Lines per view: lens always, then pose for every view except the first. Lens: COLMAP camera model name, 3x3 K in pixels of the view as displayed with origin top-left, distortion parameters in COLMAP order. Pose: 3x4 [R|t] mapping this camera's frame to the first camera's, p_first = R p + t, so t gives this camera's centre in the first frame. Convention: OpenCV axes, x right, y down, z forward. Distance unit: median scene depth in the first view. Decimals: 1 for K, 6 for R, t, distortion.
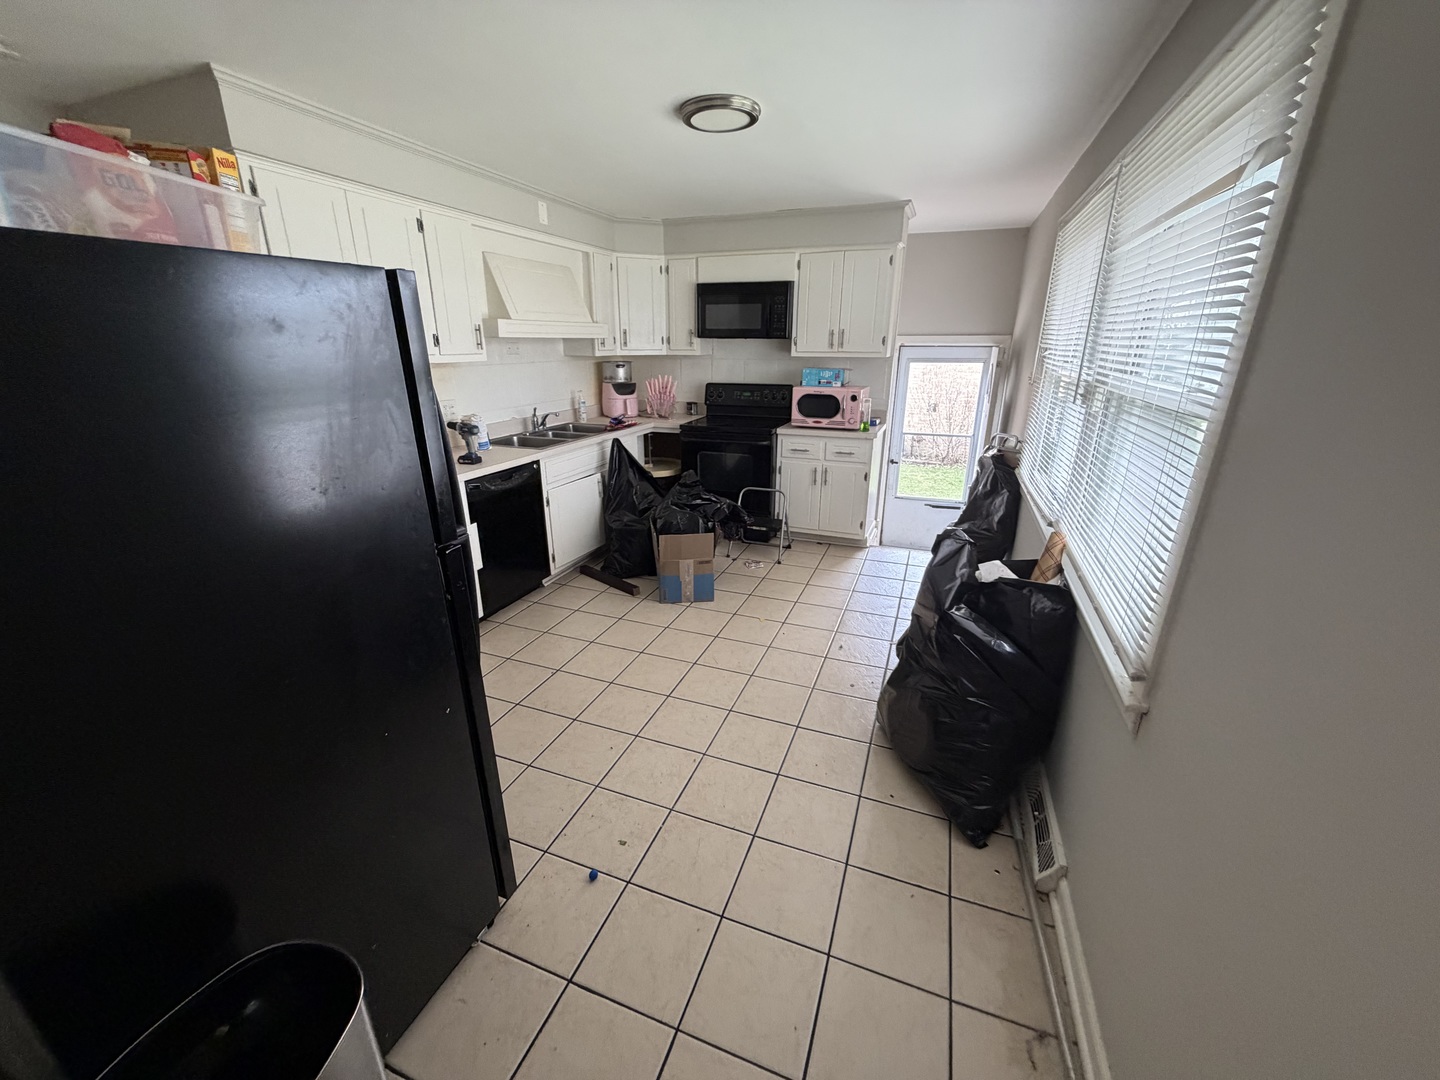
lens RADIAL K [[566.8, 0, 720.0], [0, 566.8, 540.0], [0, 0, 1]] dist [0.001512, 0.000067]
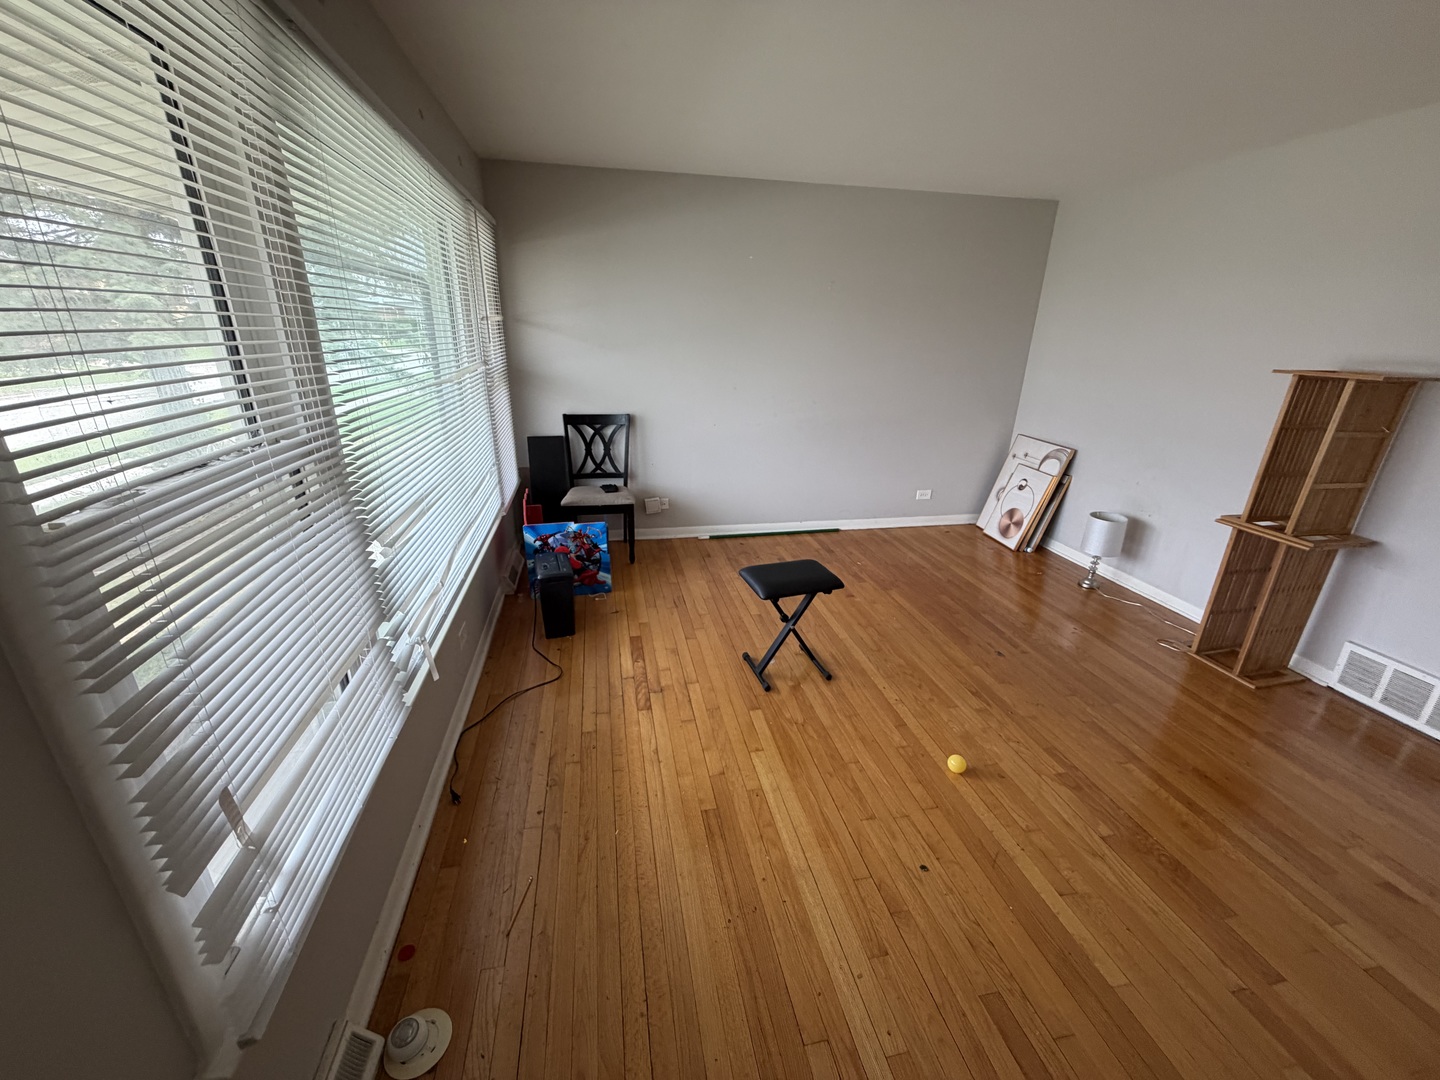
lens RADIAL K [[566.8, 0, 720.0], [0, 566.8, 540.0], [0, 0, 1]] dist [0.001512, 0.000067]
pose [[-0.844374, 0.172052, -0.507377, 0.251244], [-0.198548, 0.779107, 0.594618, -0.285730], [0.497606, 0.602819, -0.623697, 0.738573]]
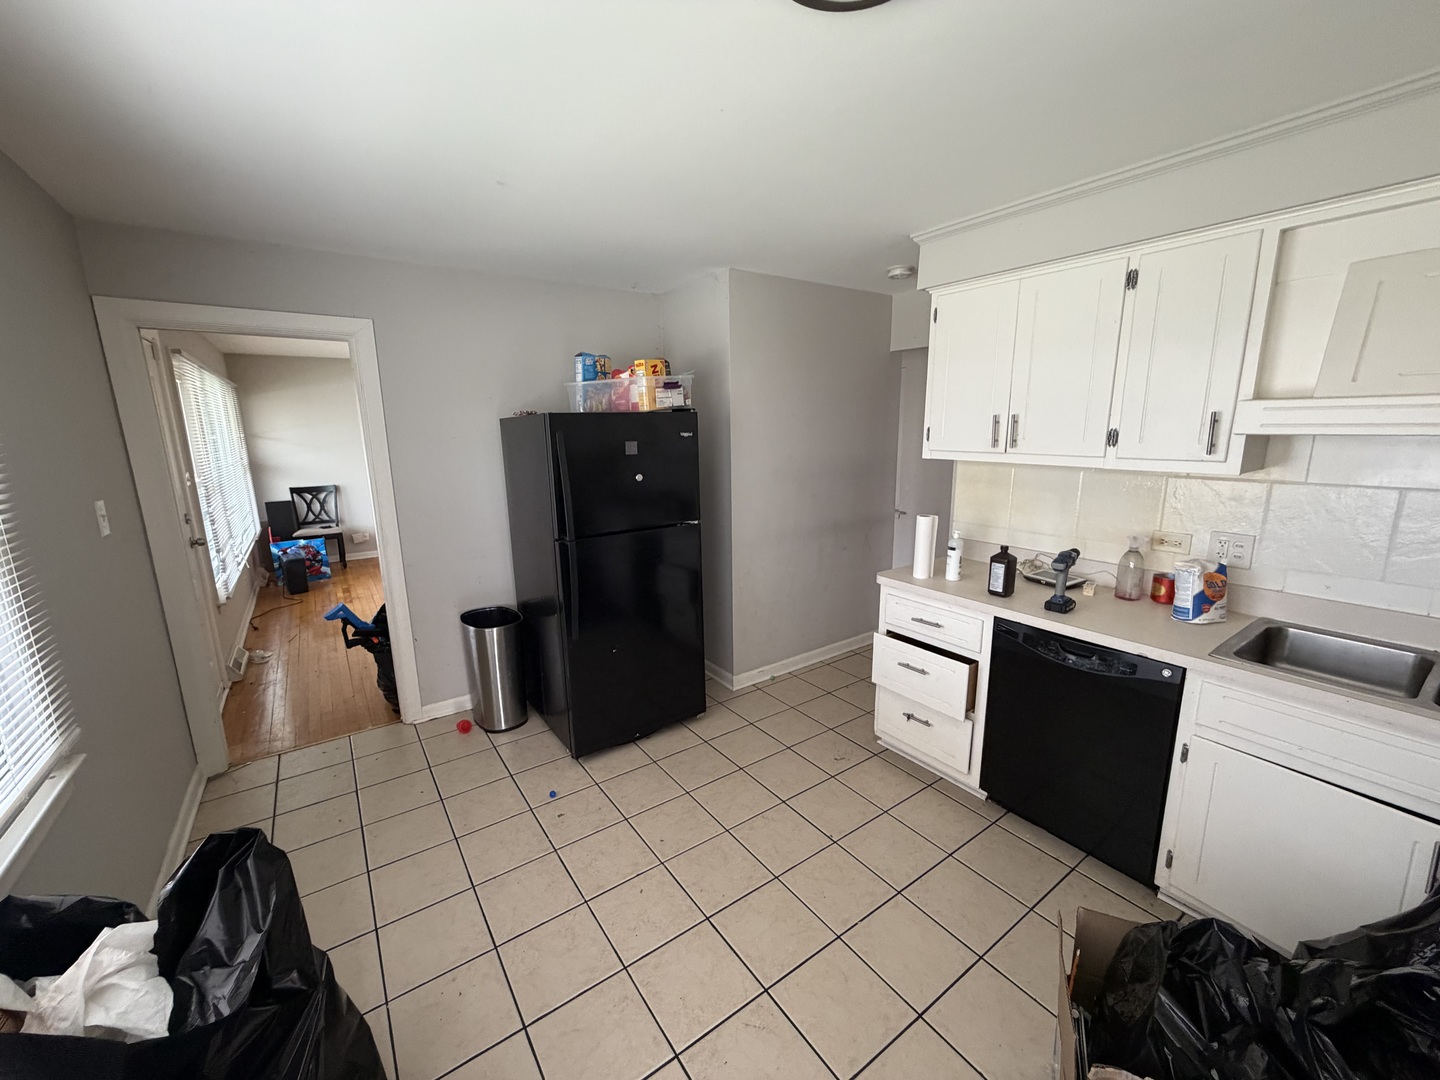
lens RADIAL K [[576.2, 0, 720.0], [0, 576.2, 540.0], [0, 0, 1]] dist [-0.016314, -0.000111]
pose [[-0.559892, 0.178620, -0.809083, 0.374146], [-0.257863, 0.890430, 0.375022, -0.401312], [0.787418, 0.418605, -0.452485, 1.050581]]
